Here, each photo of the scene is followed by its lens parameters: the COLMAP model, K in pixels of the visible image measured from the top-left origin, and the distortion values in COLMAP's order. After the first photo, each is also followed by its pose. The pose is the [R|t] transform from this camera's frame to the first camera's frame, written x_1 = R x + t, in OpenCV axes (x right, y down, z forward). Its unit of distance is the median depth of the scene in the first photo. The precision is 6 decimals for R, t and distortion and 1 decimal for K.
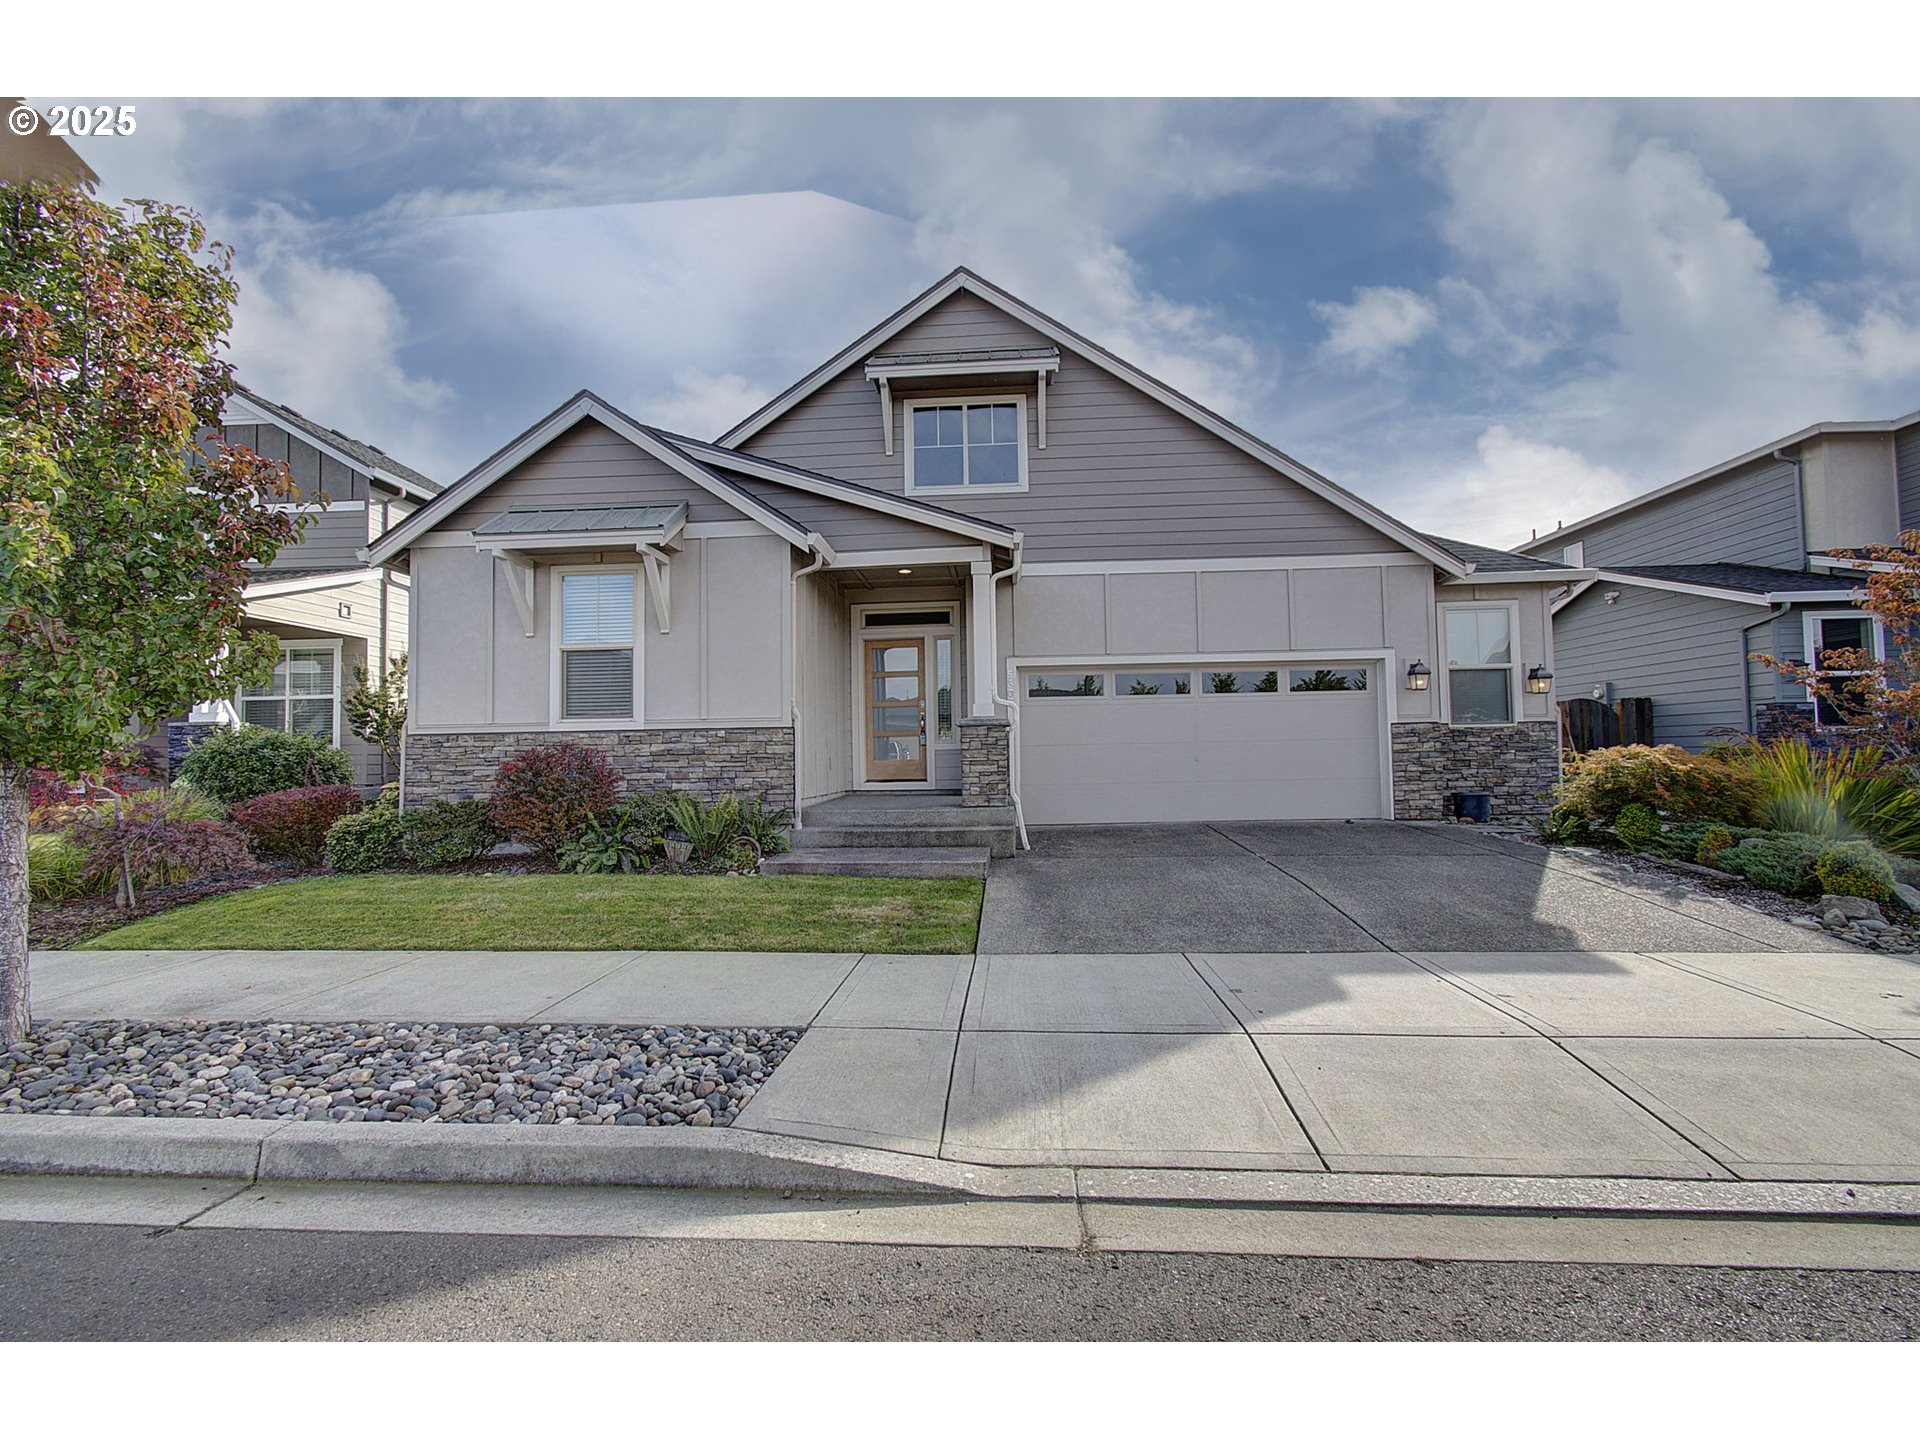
lens RADIAL K [[833.1, 0, 960.1], [0, 833.1, 734.5], [0, 0, 1]] dist [-0.001990, -0.000029]
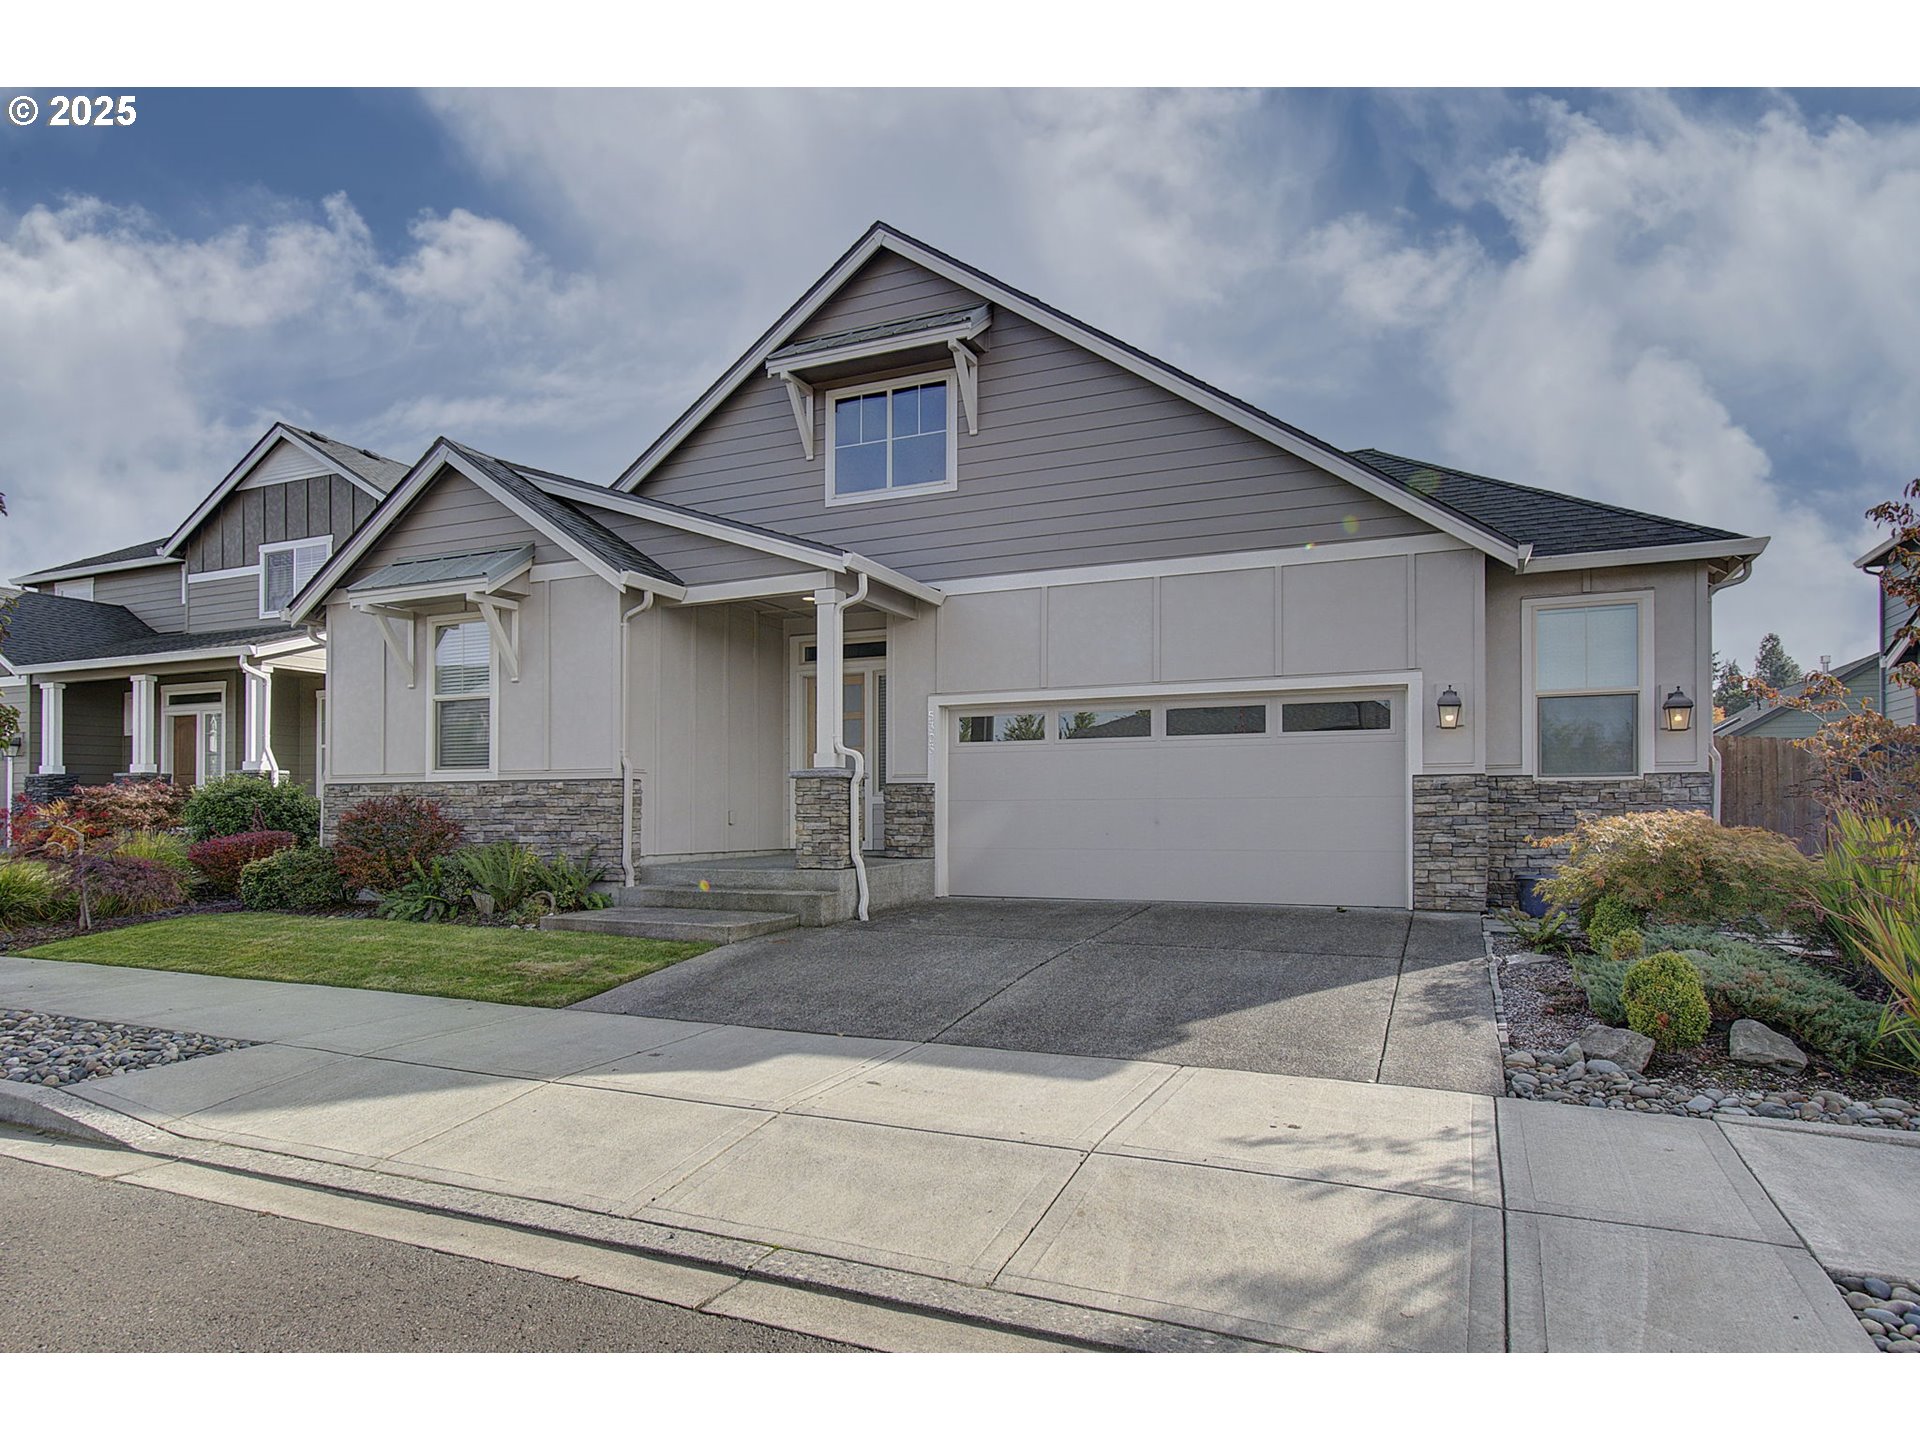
lens RADIAL K [[1130.8, 0, 956.7], [0, 1130.8, 828.3], [0, 0, 1]] dist [0.004426, 0.000889]
pose [[0.937294, 0.019466, -0.347995, 0.493541], [-0.004679, 0.999052, 0.043282, -0.008452], [0.348508, -0.038940, 0.936497, -0.052746]]
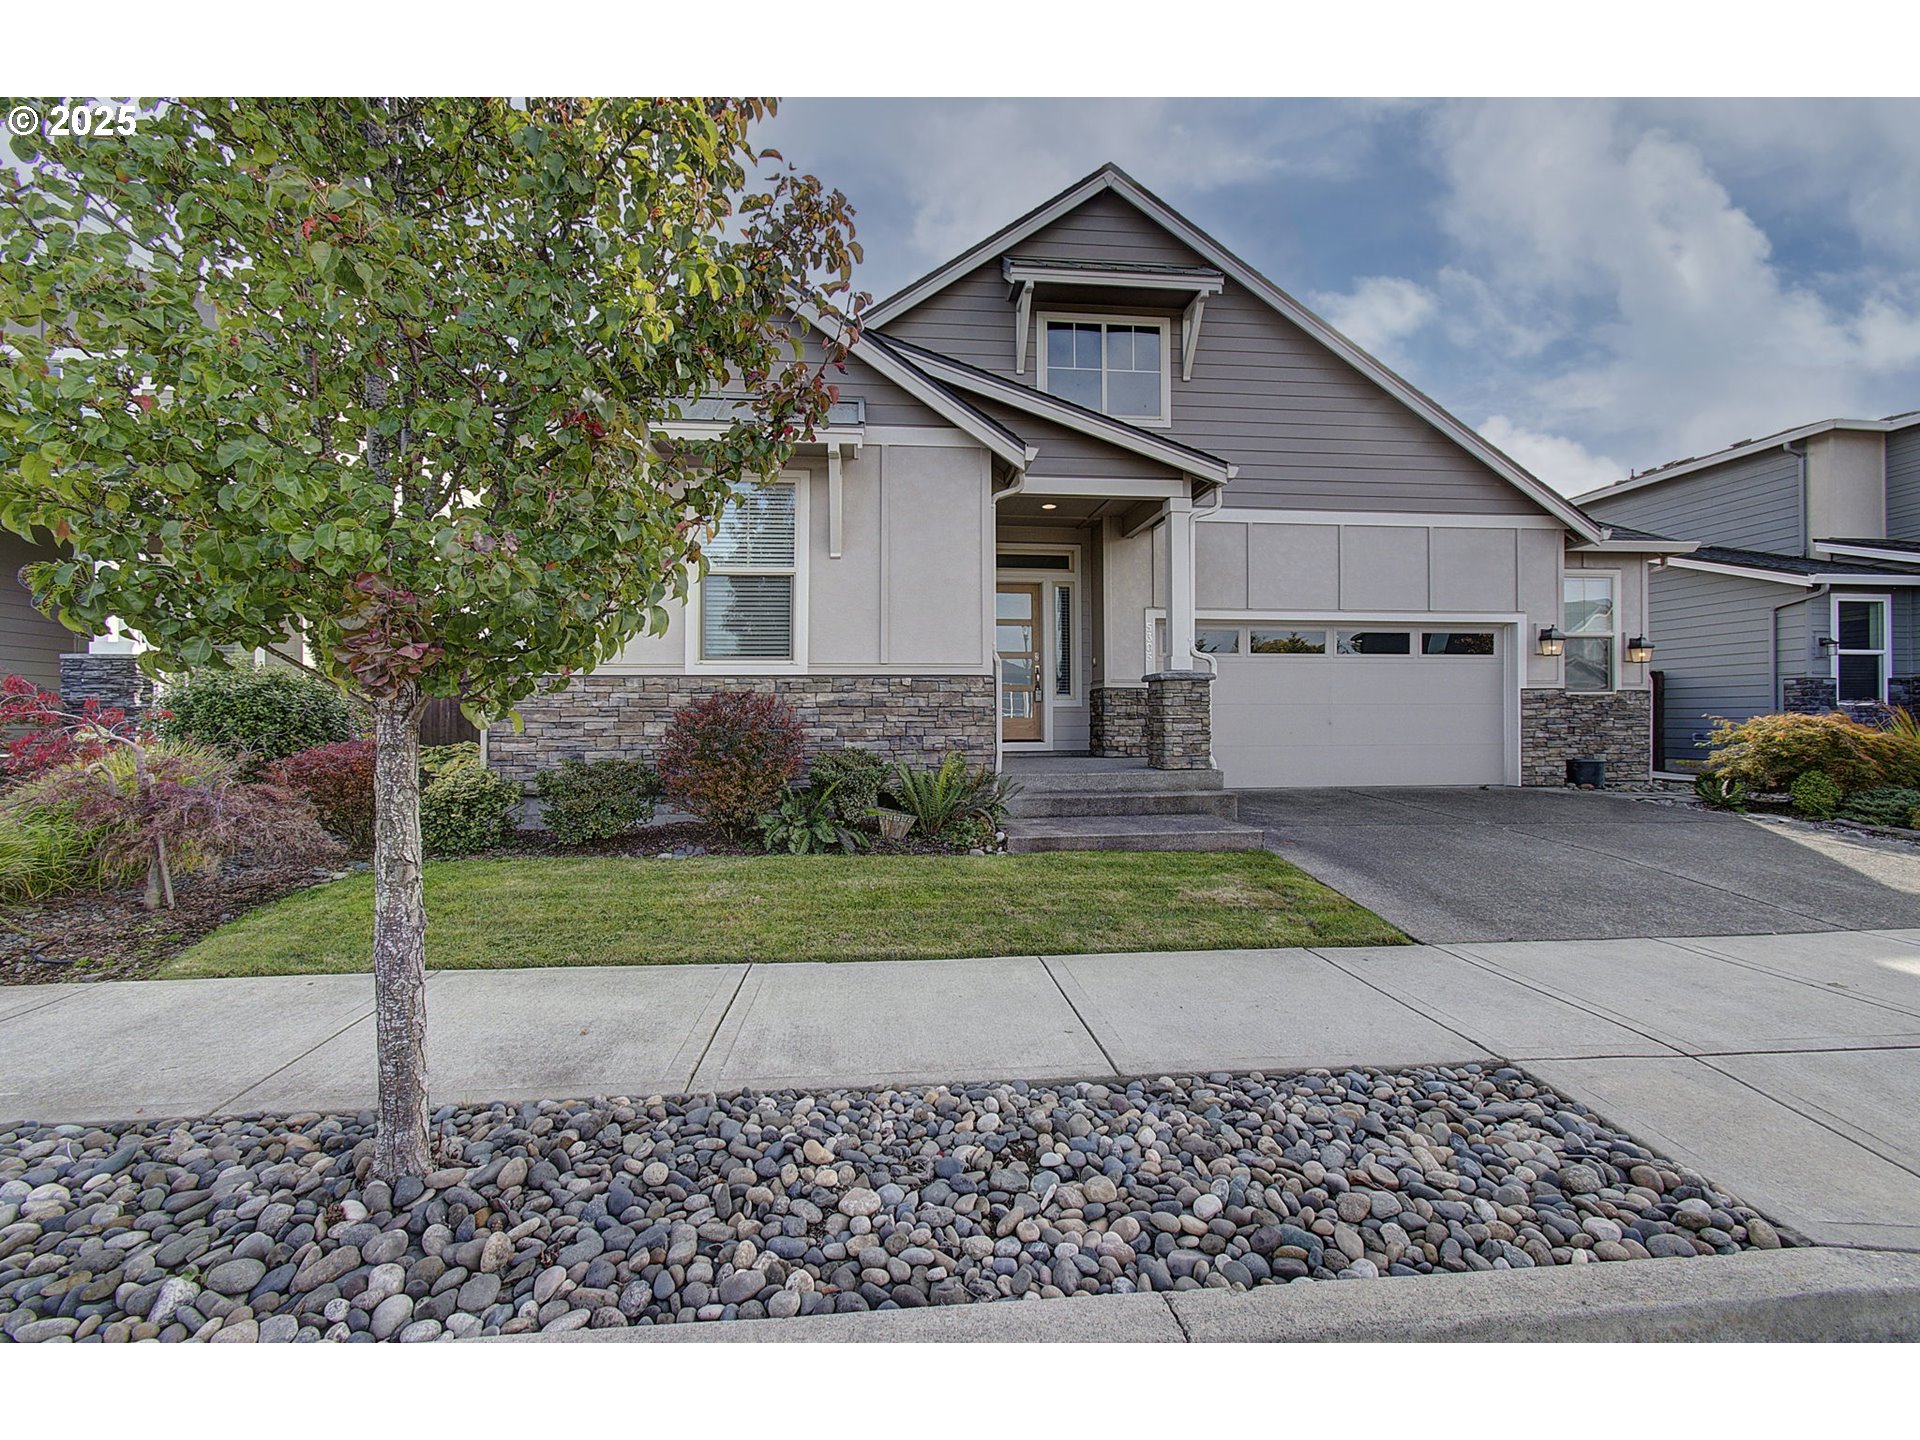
lens RADIAL K [[838.7, 0, 960.0], [0, 838.7, 720.0], [0, 0, 1]] dist [0.000230, 0.000218]
pose [[0.985226, 0.014670, 0.170628, -0.309999], [-0.018752, 0.999575, 0.022340, 0.014054], [-0.170228, -0.025209, 0.985082, 0.133743]]
